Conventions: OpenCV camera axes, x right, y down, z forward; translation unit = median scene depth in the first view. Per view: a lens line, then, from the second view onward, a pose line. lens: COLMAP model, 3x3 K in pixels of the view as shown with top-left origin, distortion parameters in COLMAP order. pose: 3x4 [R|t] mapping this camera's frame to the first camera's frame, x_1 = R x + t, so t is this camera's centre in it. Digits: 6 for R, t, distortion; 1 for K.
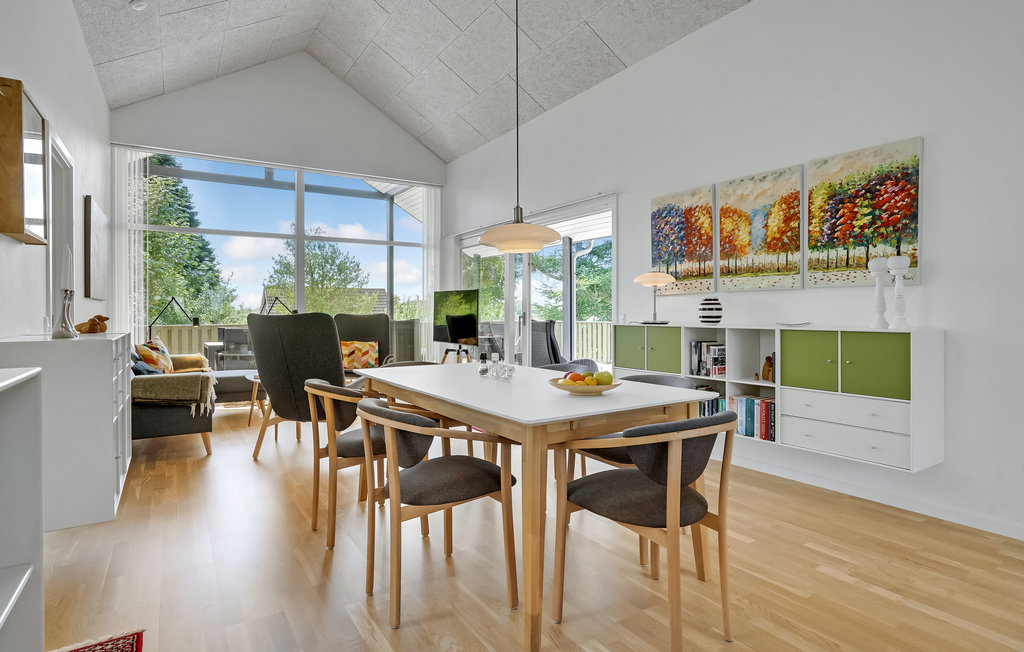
lens RADIAL K [[585.6, 0, 512.4], [0, 585.6, 313.7], [0, 0, 1]] dist [-0.021414, -0.000403]
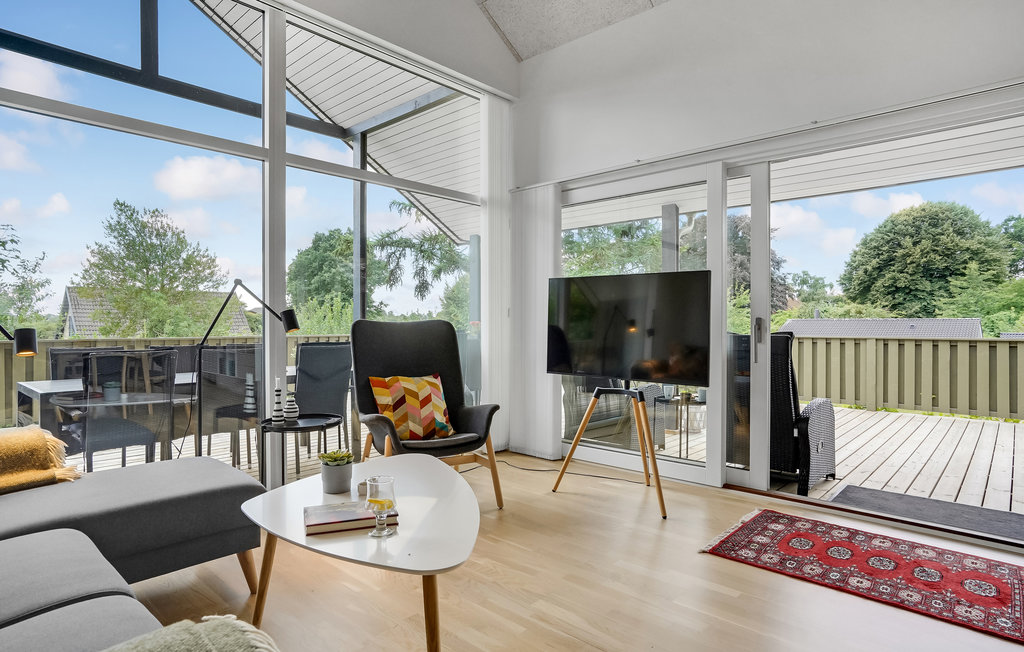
lens RADIAL K [[560.4, 0, 500.4], [0, 560.4, 320.6], [0, 0, 1]] dist [-0.000115, 0.000507]
pose [[0.961858, 0.002954, 0.273533, -0.286689], [-0.002213, 0.999993, -0.003017, 0.001610], [-0.273540, 0.002296, 0.961858, 0.479442]]
